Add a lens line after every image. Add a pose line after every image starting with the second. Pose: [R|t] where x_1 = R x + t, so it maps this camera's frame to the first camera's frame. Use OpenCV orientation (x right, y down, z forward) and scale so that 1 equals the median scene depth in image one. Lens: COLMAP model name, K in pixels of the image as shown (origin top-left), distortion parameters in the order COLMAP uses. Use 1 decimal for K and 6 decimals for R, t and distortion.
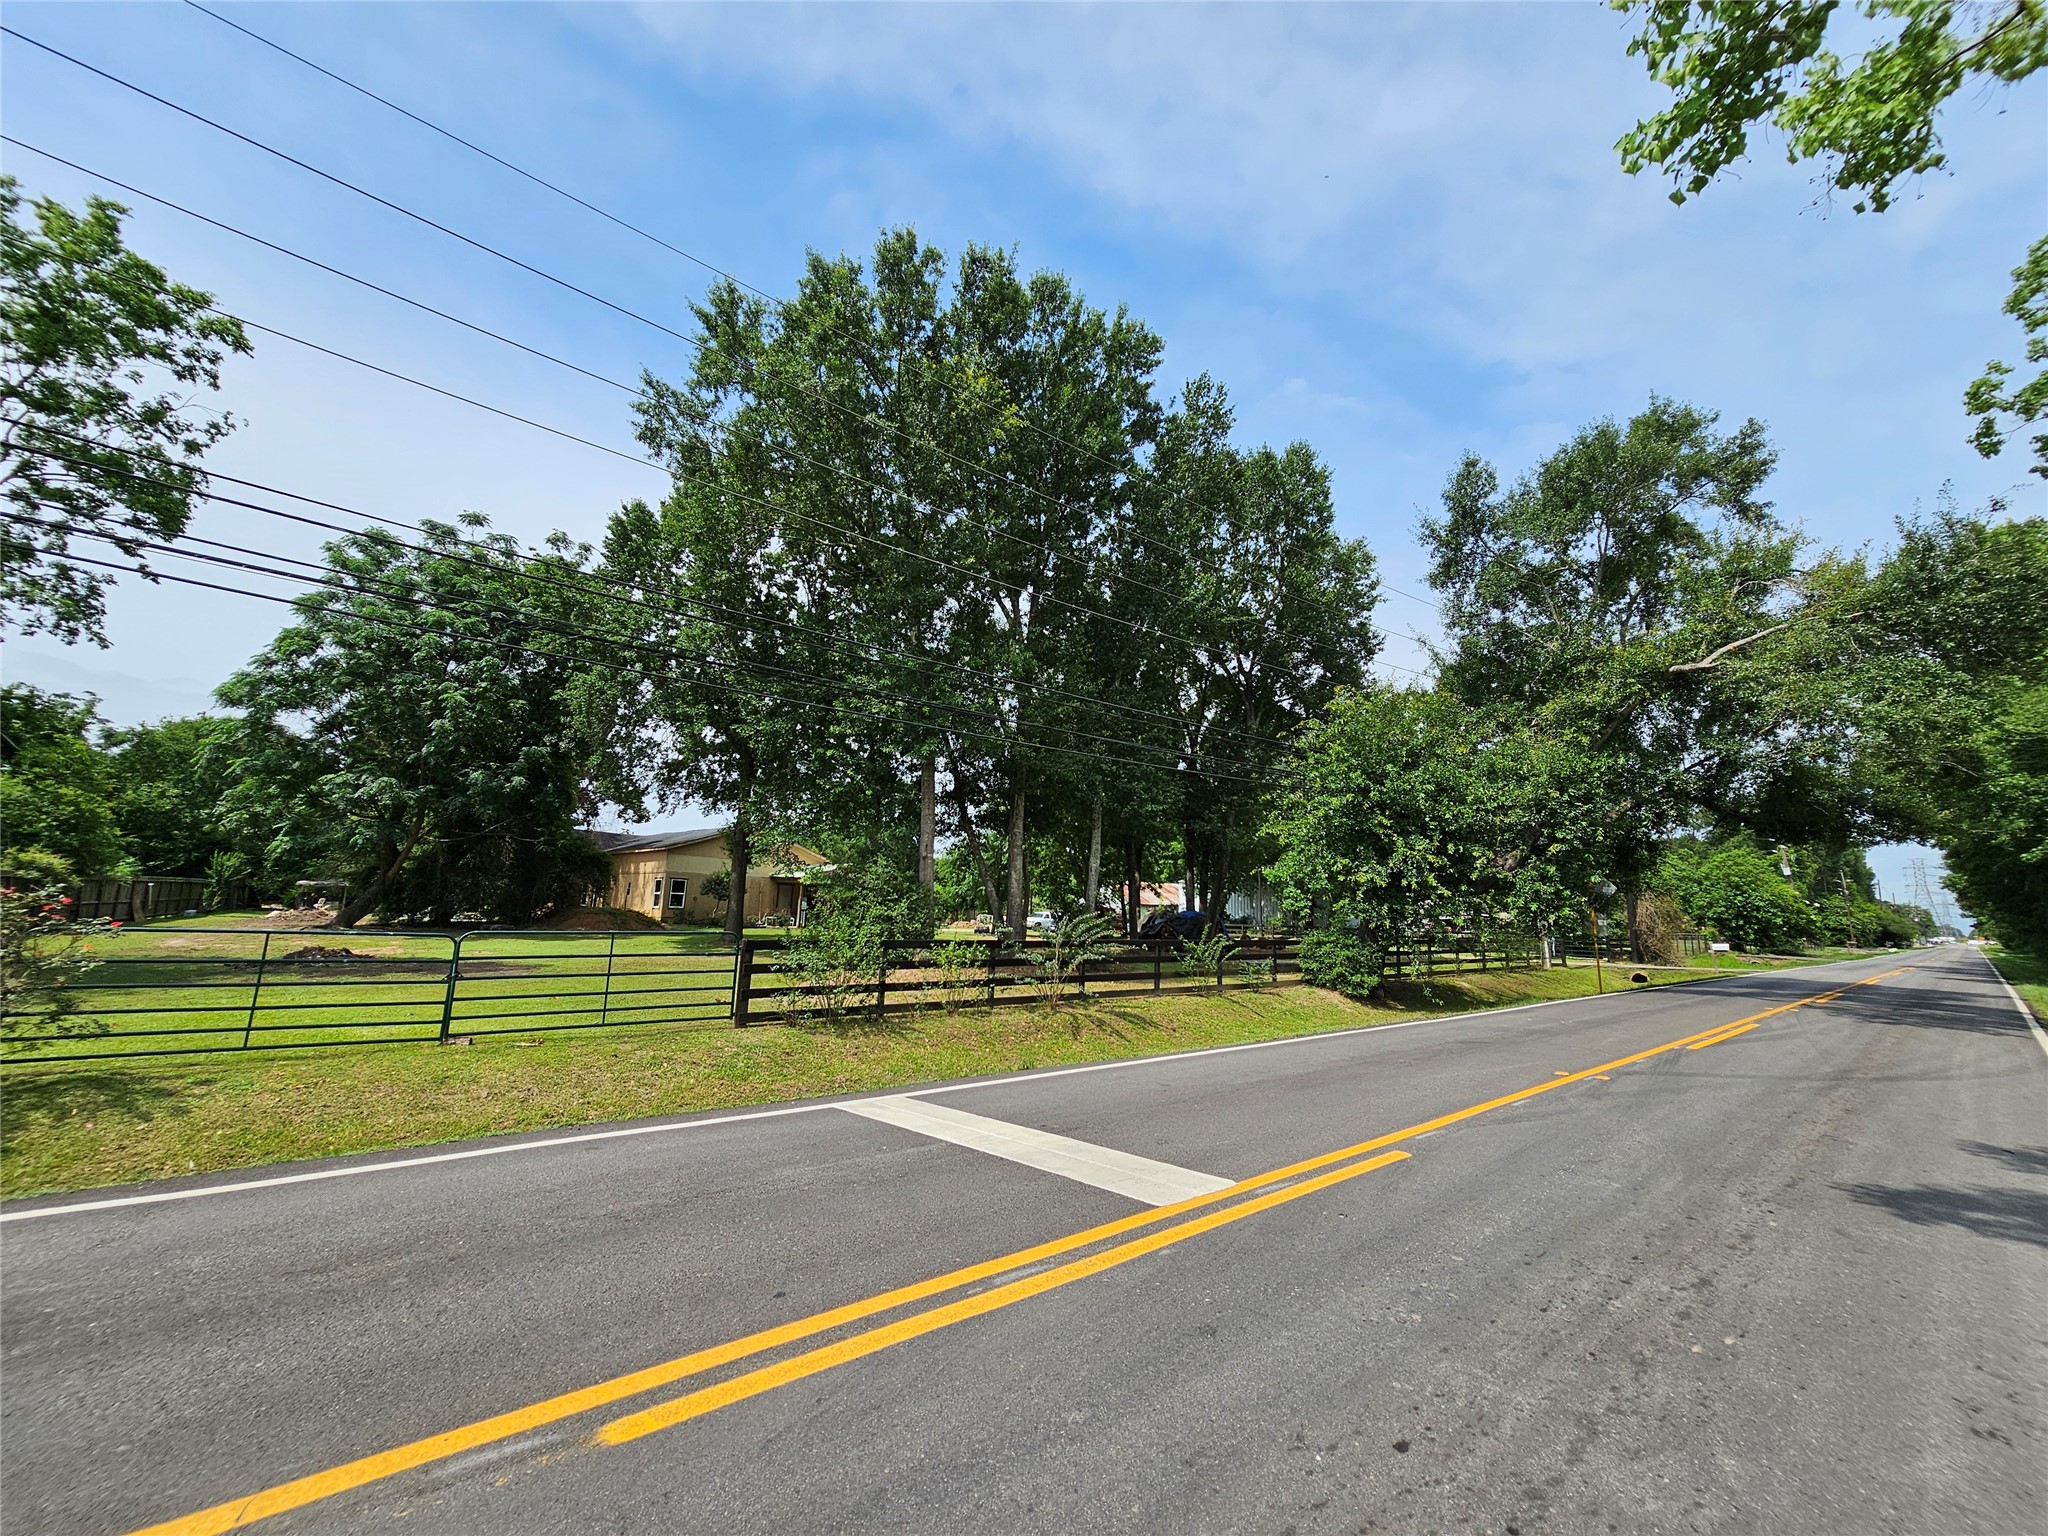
lens RADIAL K [[837.3, 0, 1035.3], [0, 837.3, 768.2], [0, 0, 1]] dist [0.000225, -0.000145]
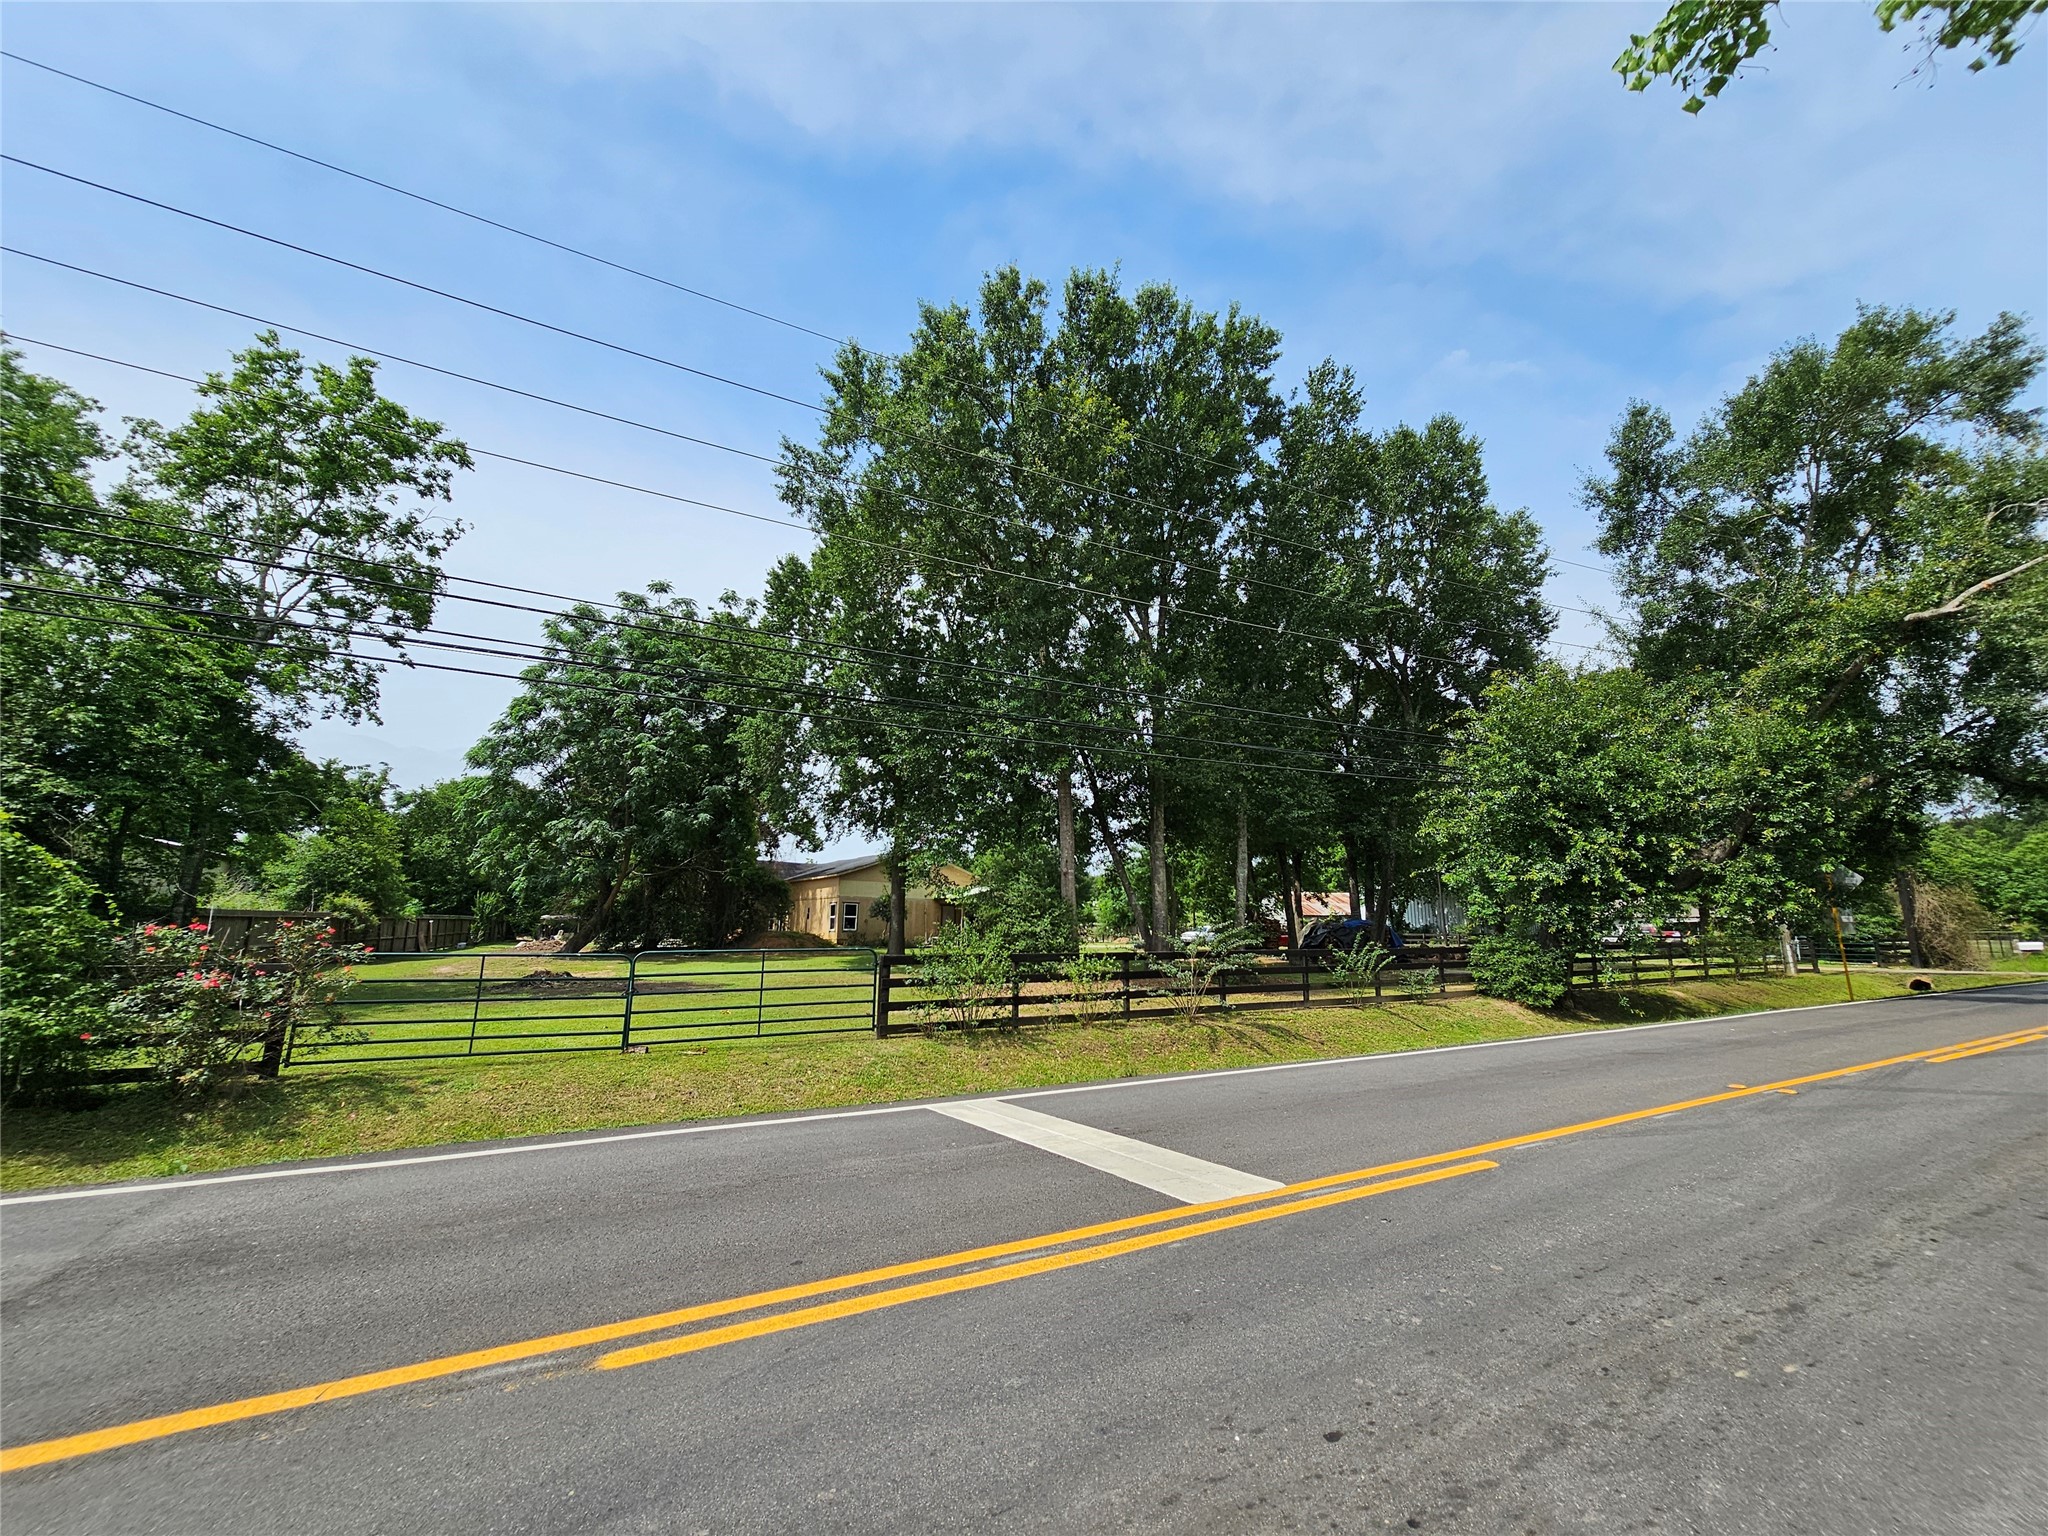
lens RADIAL K [[837.3, 0, 1035.3], [0, 837.3, 768.2], [0, 0, 1]] dist [0.000225, -0.000145]
pose [[0.979931, -0.061693, -0.189551, 0.027564], [0.057920, 0.997998, -0.025385, 0.002969], [0.190738, 0.013897, 0.981543, -0.003119]]
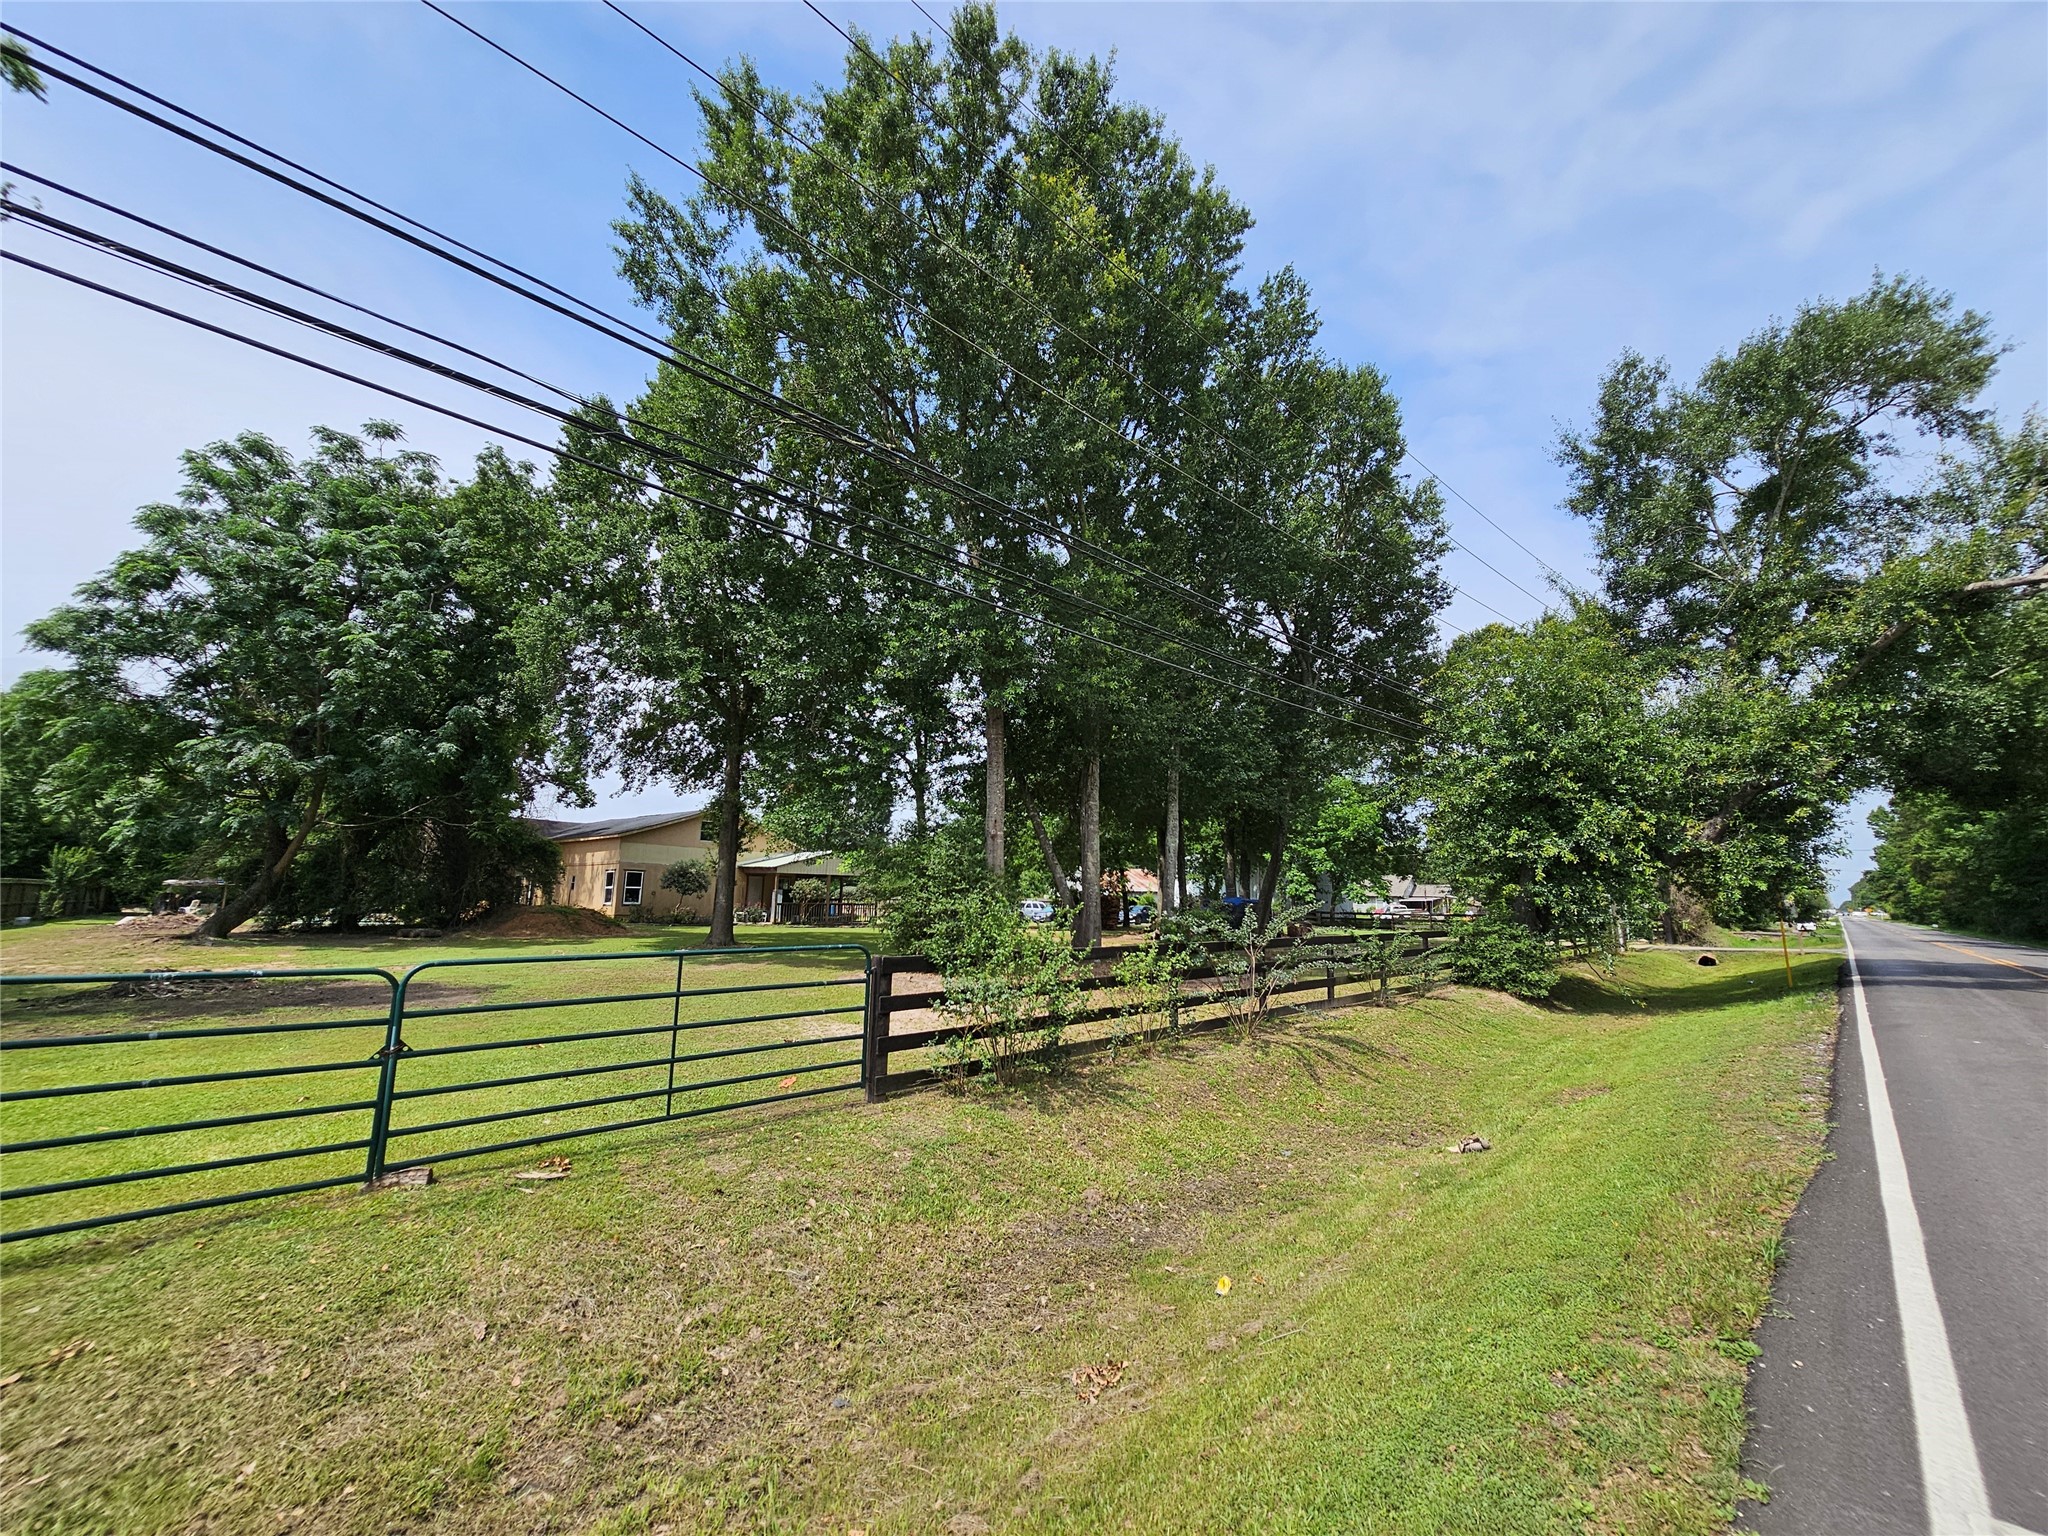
lens RADIAL K [[838.2, 0, 1034.3], [0, 838.2, 766.4], [0, 0, 1]] dist [0.000366, 0.000393]
pose [[0.997174, -0.005311, 0.074938, -0.130528], [0.004450, 0.999922, 0.011648, 0.027147], [-0.074994, -0.011281, 0.997120, 0.176616]]
